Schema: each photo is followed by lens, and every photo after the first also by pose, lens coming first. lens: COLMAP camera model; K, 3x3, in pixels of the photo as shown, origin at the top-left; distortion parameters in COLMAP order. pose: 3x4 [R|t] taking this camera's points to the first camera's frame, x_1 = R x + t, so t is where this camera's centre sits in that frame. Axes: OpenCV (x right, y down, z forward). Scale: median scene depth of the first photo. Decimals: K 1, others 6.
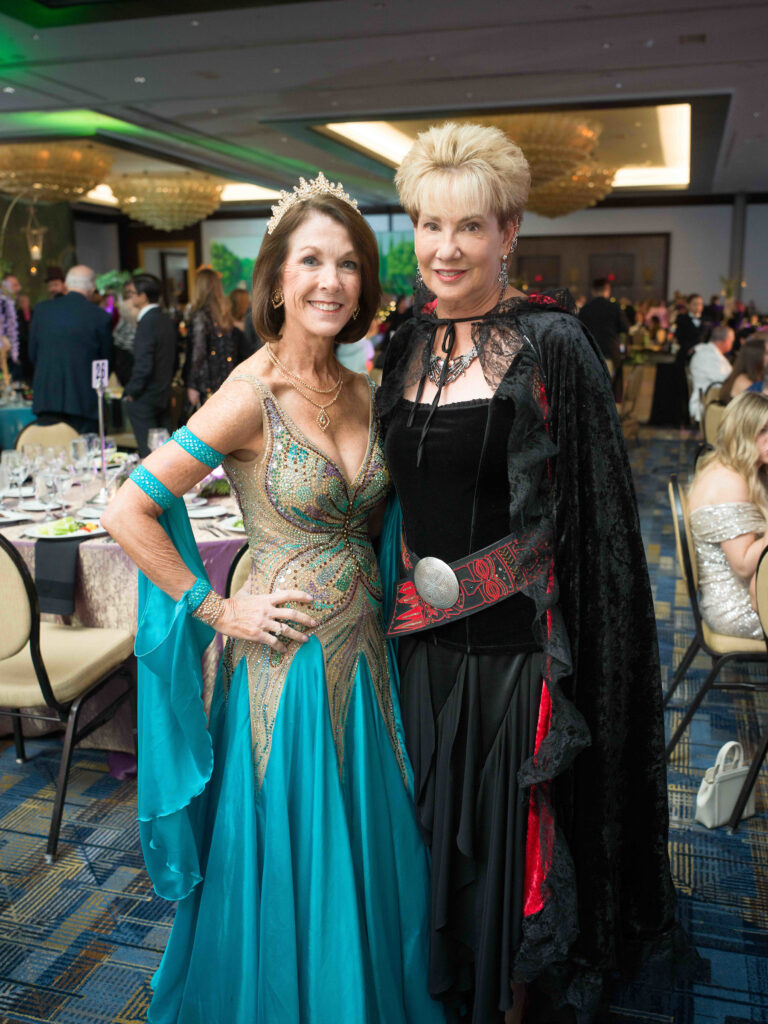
lens RADIAL K [[1019.2, 0, 352.9], [0, 1019.2, 576.5], [0, 0, 1]] dist [-0.093297, 0.212742]
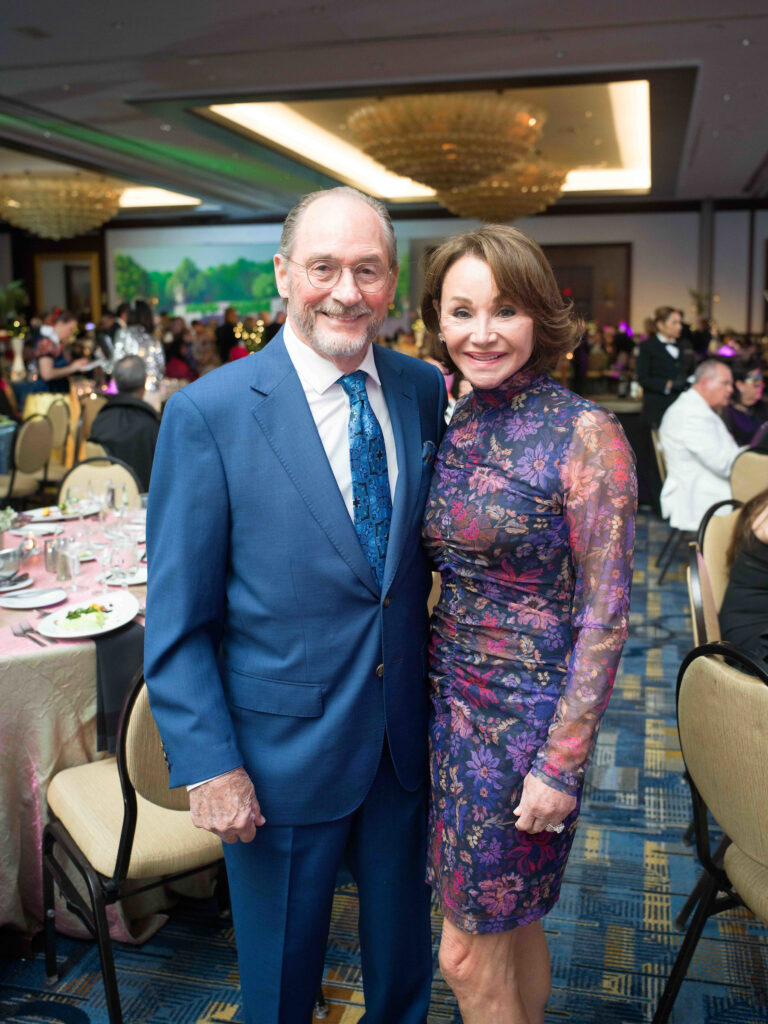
lens RADIAL K [[916.7, 0, 384.0], [0, 916.7, 512.0], [0, 0, 1]] dist [-0.008964, -0.000112]
pose [[0.999525, -0.007471, 0.029907, 0.077375], [0.009177, 0.998313, -0.057326, -0.064623], [-0.029429, 0.057574, 0.997907, 0.234421]]
